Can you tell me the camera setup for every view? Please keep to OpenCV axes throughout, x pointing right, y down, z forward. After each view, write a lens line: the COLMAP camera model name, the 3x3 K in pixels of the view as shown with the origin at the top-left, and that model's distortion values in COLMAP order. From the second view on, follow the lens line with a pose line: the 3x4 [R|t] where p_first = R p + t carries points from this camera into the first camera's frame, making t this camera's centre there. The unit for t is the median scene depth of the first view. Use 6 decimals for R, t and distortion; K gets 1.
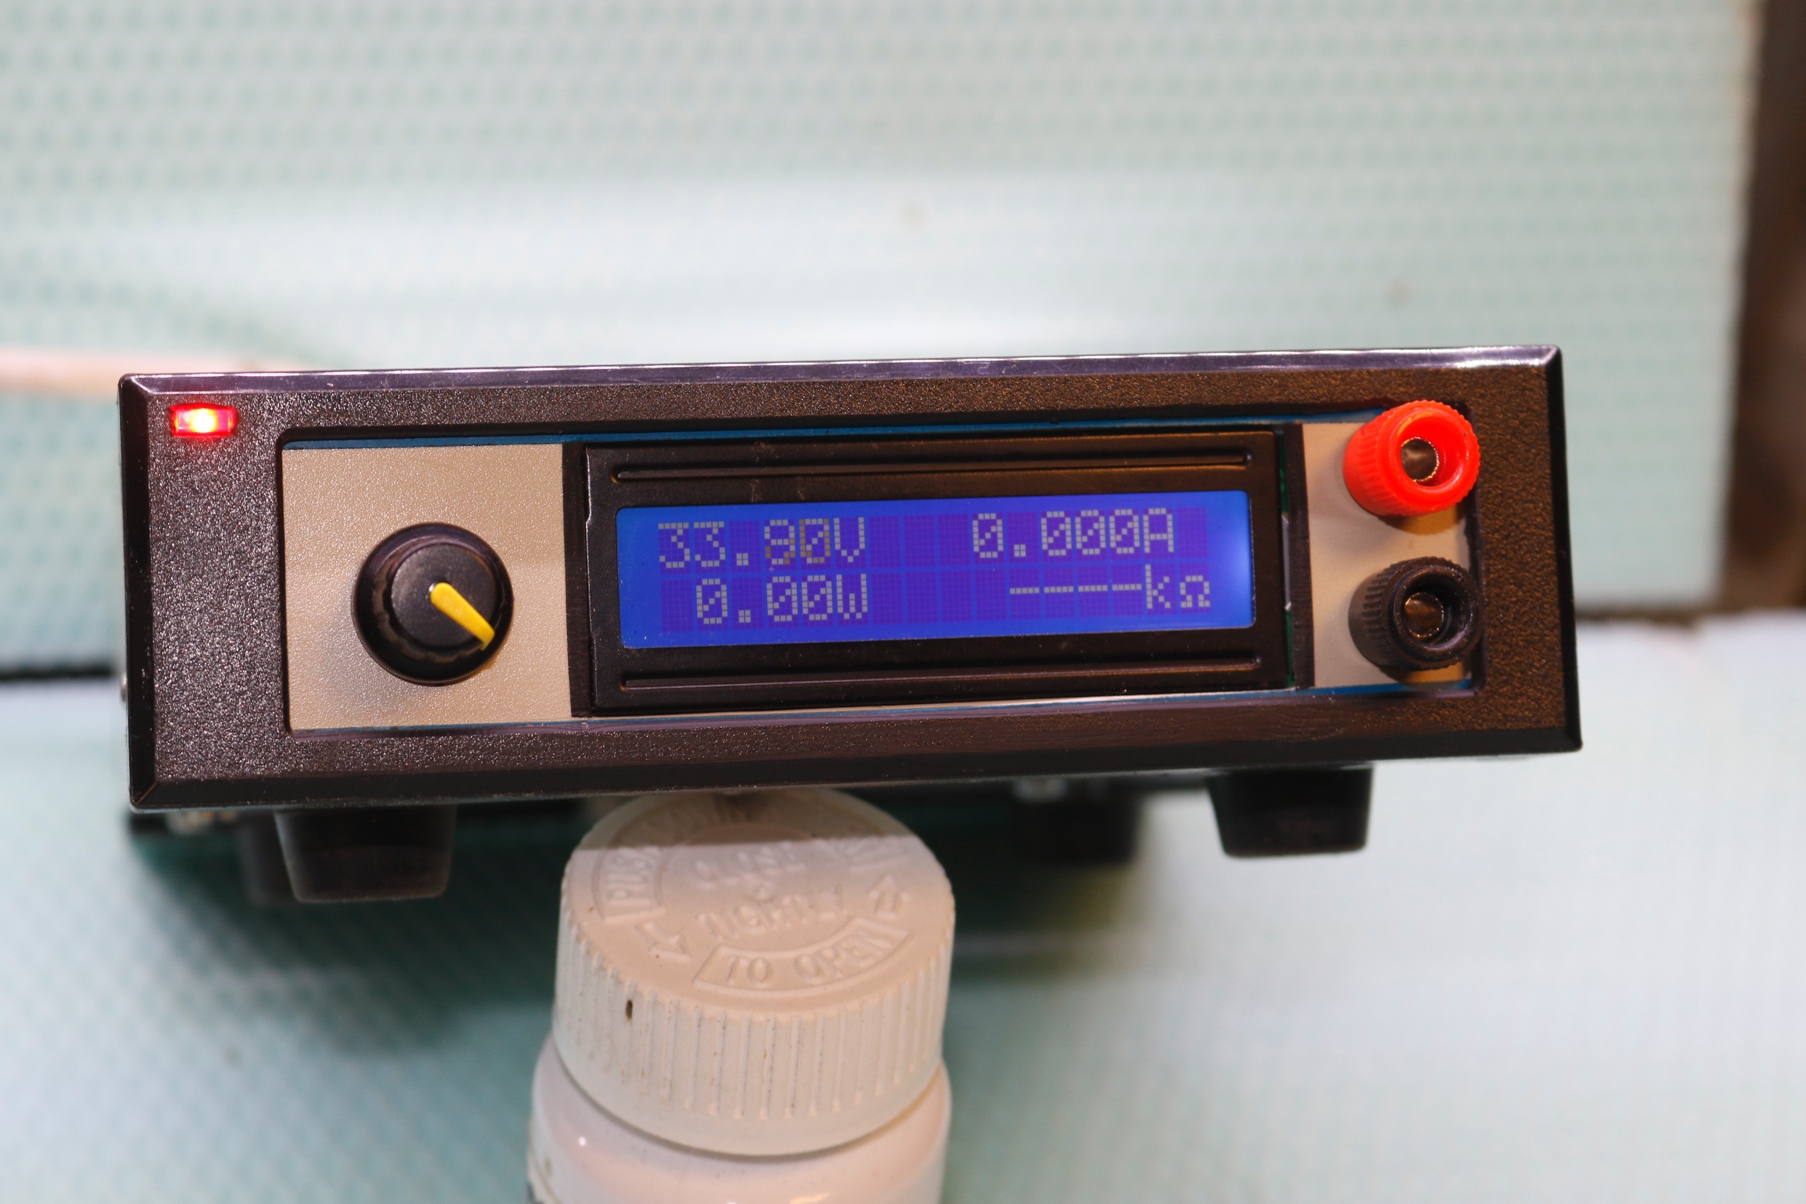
lens RADIAL K [[4606.7, 0, 903.0], [0, 4606.7, 602.0], [0, 0, 1]] dist [0.025452, 0.539086]
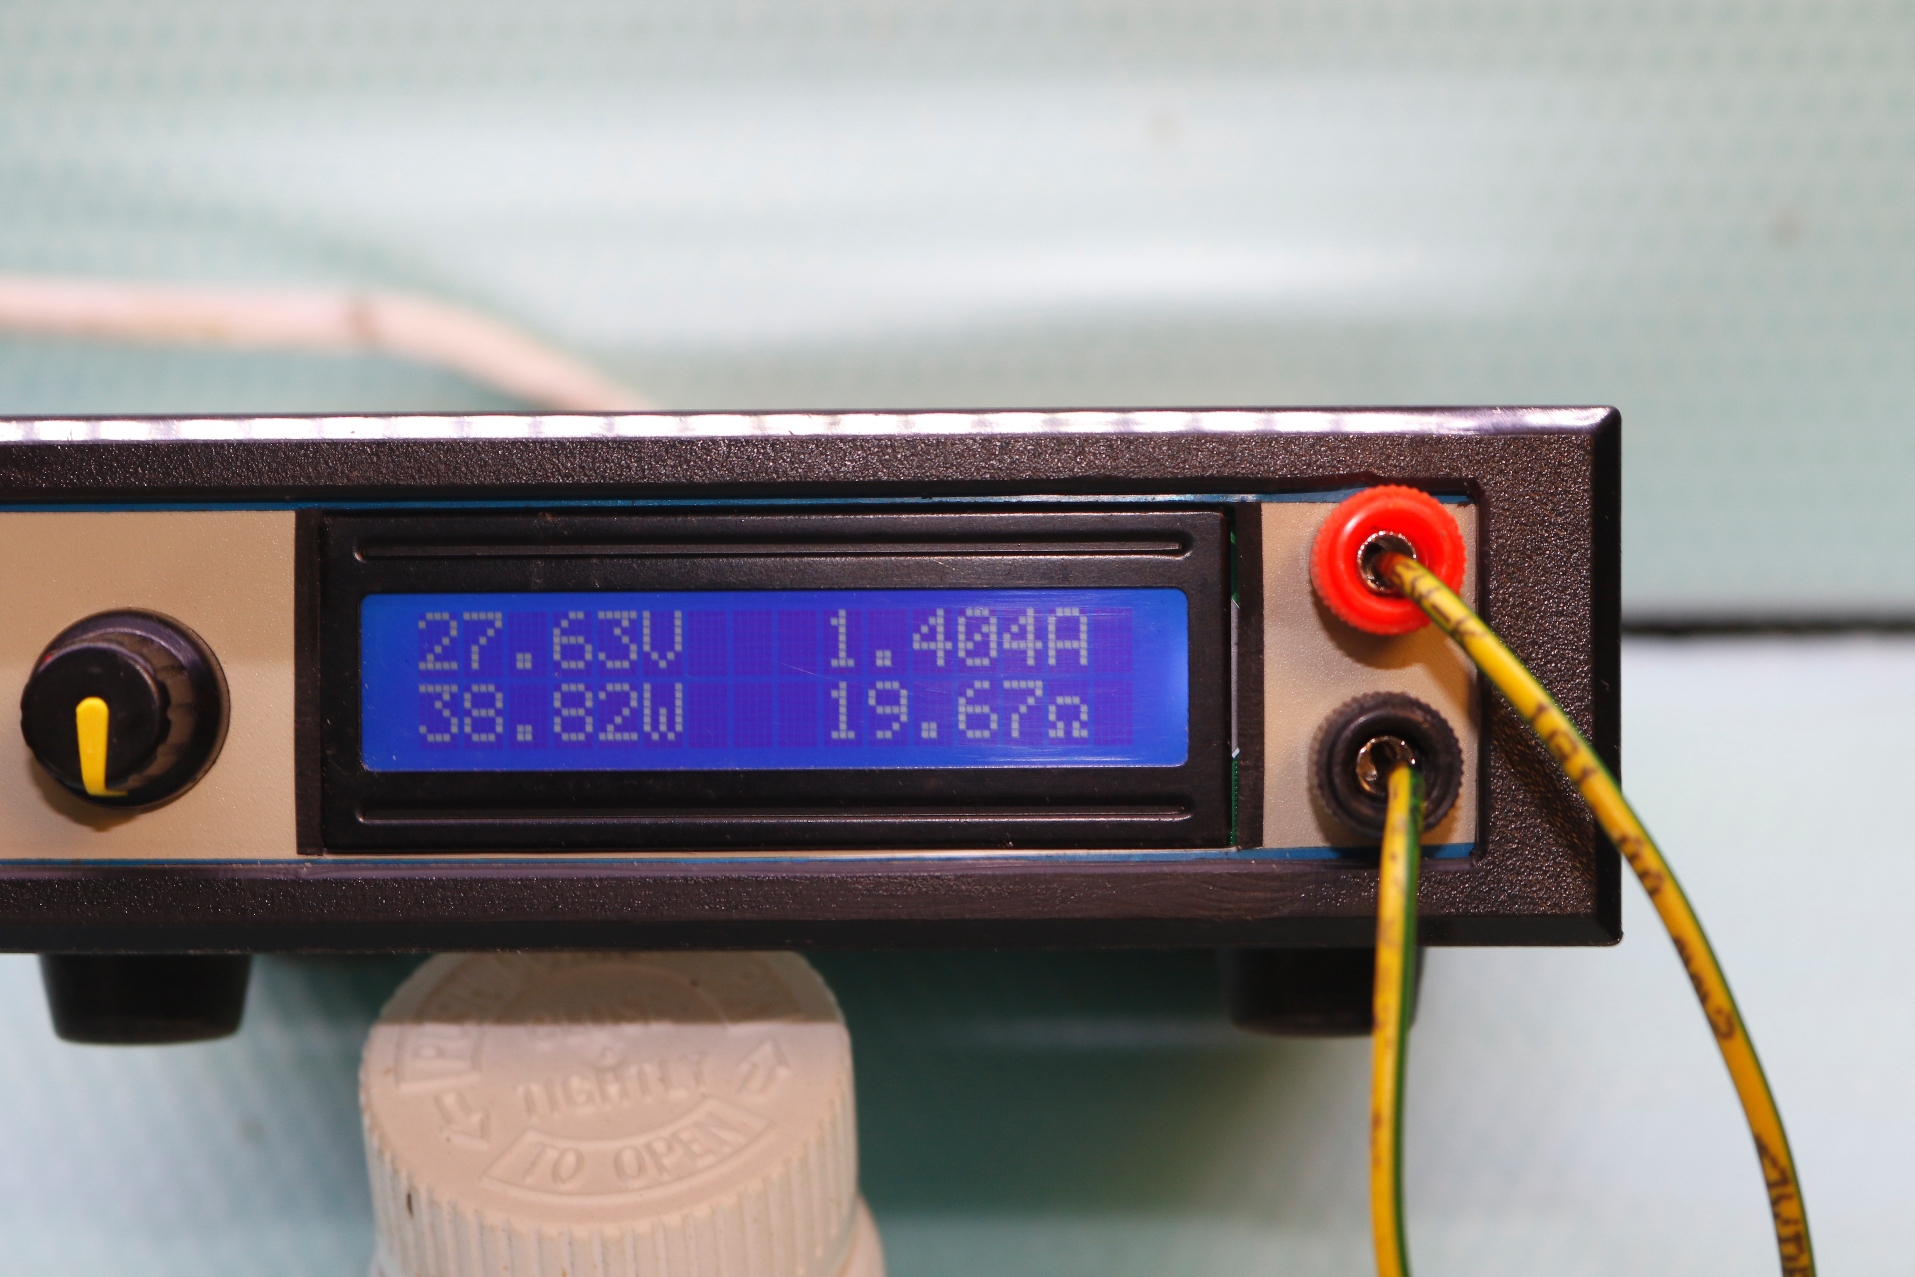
lens RADIAL K [[4821.1, 0, 957.5], [0, 4821.1, 638.5], [0, 0, 1]] dist [-0.003035, -0.348087]
pose [[0.971397, 0.039402, -0.234171, 0.227344], [-0.022595, 0.997000, 0.074026, -0.074800], [0.236385, -0.066618, 0.969373, 0.212360]]
